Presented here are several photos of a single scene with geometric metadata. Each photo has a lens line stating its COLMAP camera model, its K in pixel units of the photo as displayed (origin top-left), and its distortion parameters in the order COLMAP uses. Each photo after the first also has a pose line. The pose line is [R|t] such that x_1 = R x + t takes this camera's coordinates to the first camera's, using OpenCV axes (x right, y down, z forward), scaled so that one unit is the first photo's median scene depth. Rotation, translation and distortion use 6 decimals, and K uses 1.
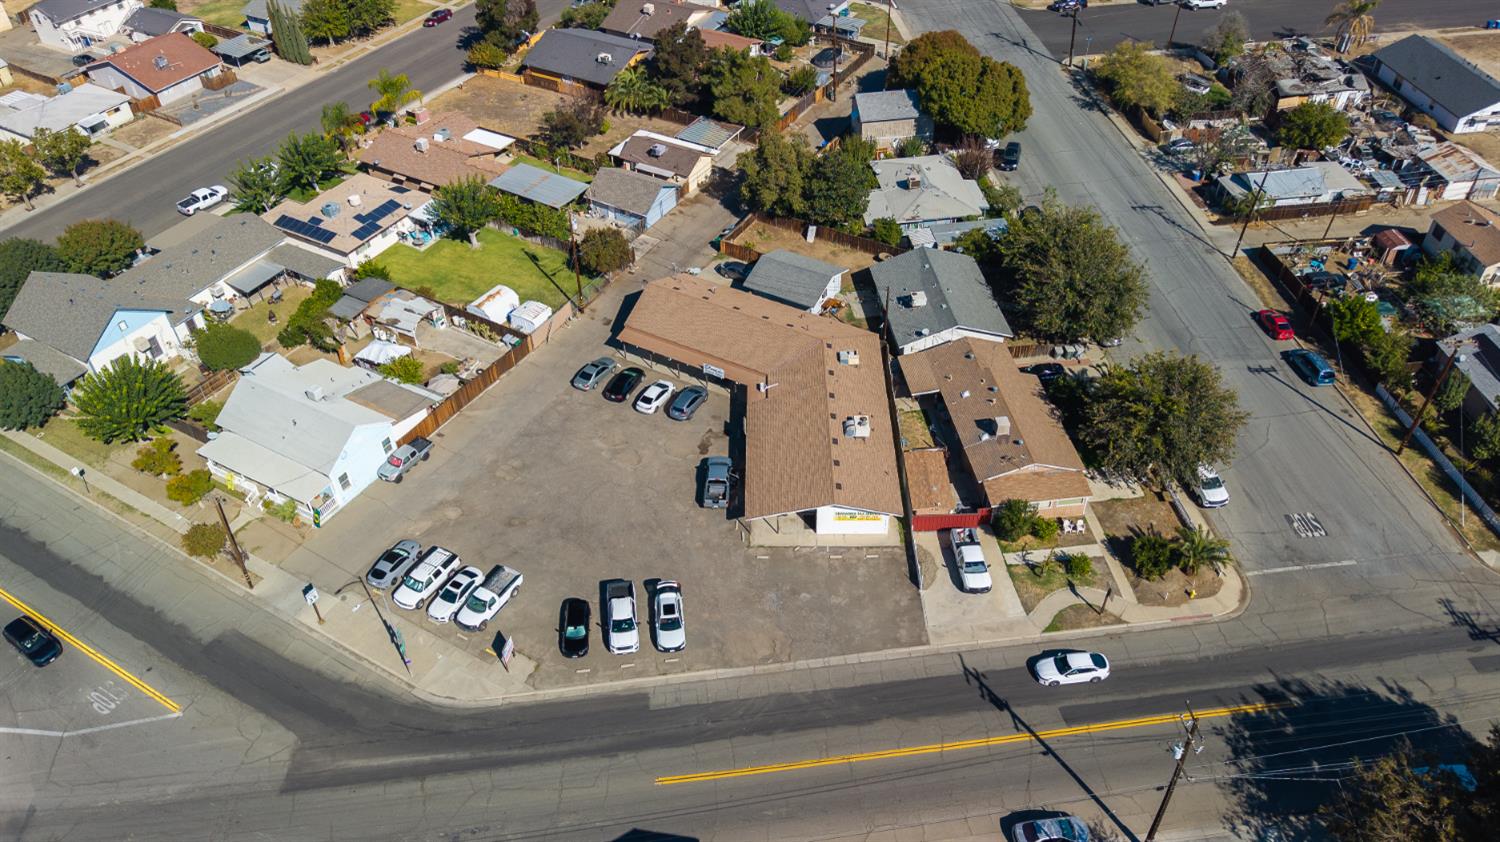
lens RADIAL K [[1132.2, 0, 750.0], [0, 1132.2, 421.0], [0, 0, 1]] dist [0.038615, -0.001640]
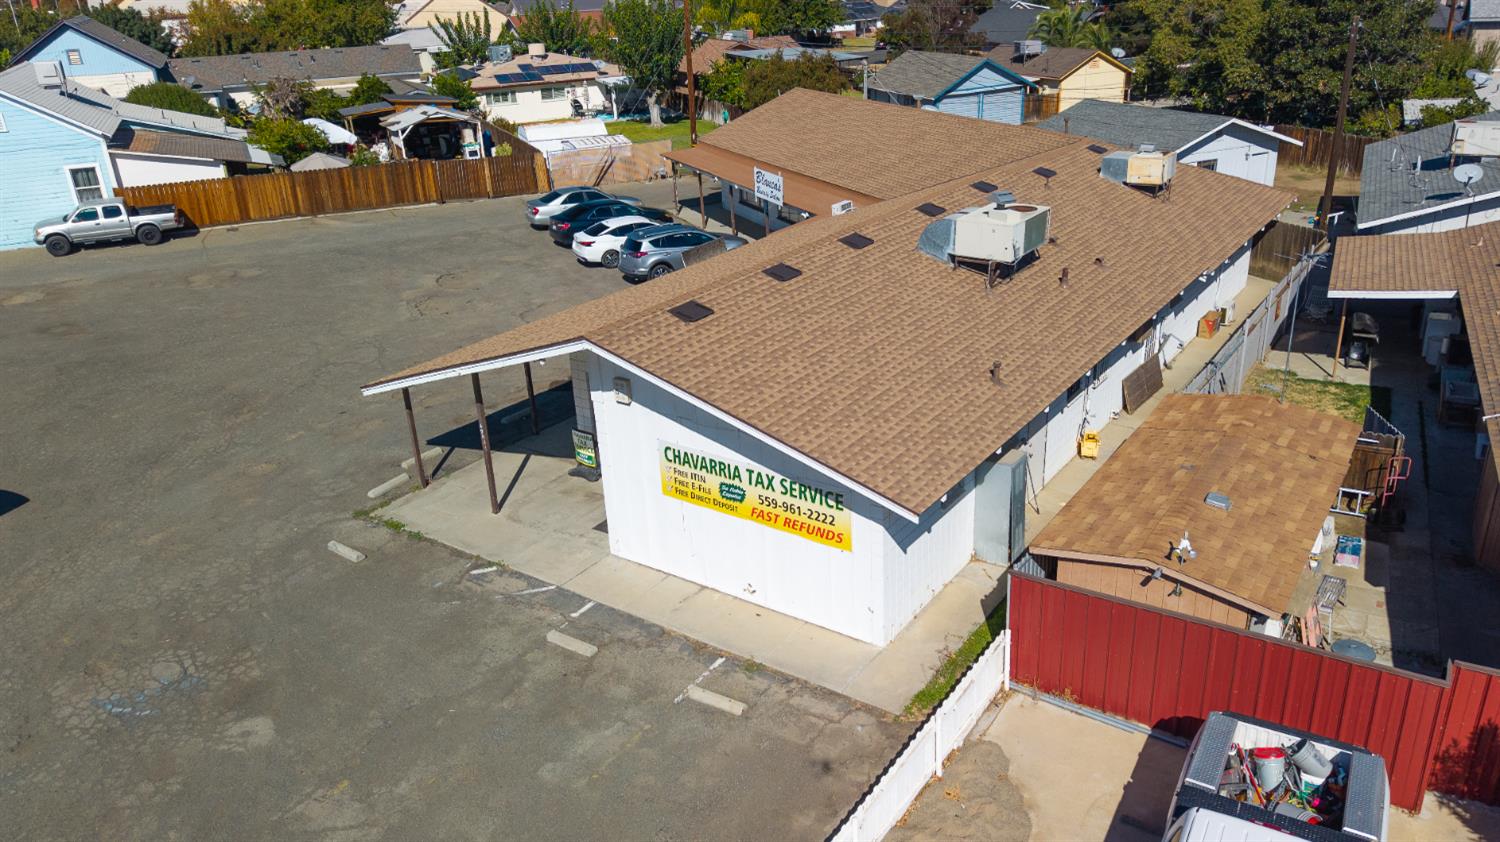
lens RADIAL K [[1111.7, 0, 774.7], [0, 1111.7, 417.1], [0, 0, 1]] dist [0.017432, -0.000556]
pose [[0.827148, 0.205434, -0.523091, 0.198494], [-0.356672, 0.911204, -0.206136, 0.110900], [0.434295, 0.357076, 0.826973, 0.838905]]
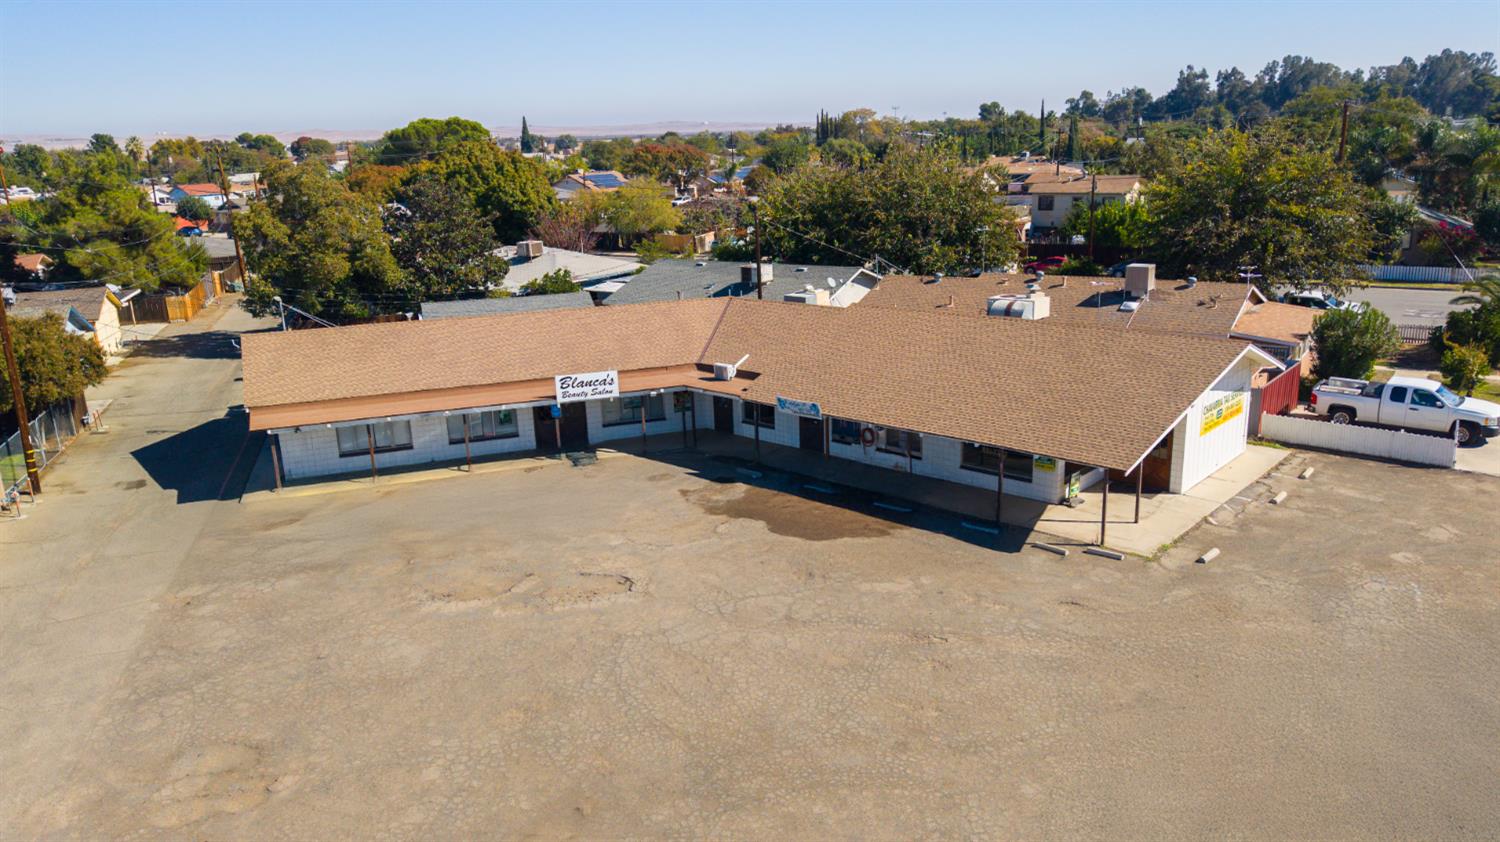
lens RADIAL K [[1076.9, 0, 750.0], [0, 1076.9, 421.0], [0, 0, 1]] dist [0.005468, -0.002656]
pose [[0.662362, -0.196155, 0.723049, -0.302805], [0.507429, 0.827495, -0.240348, 0.094833], [-0.551174, 0.526094, 0.647636, 0.846881]]
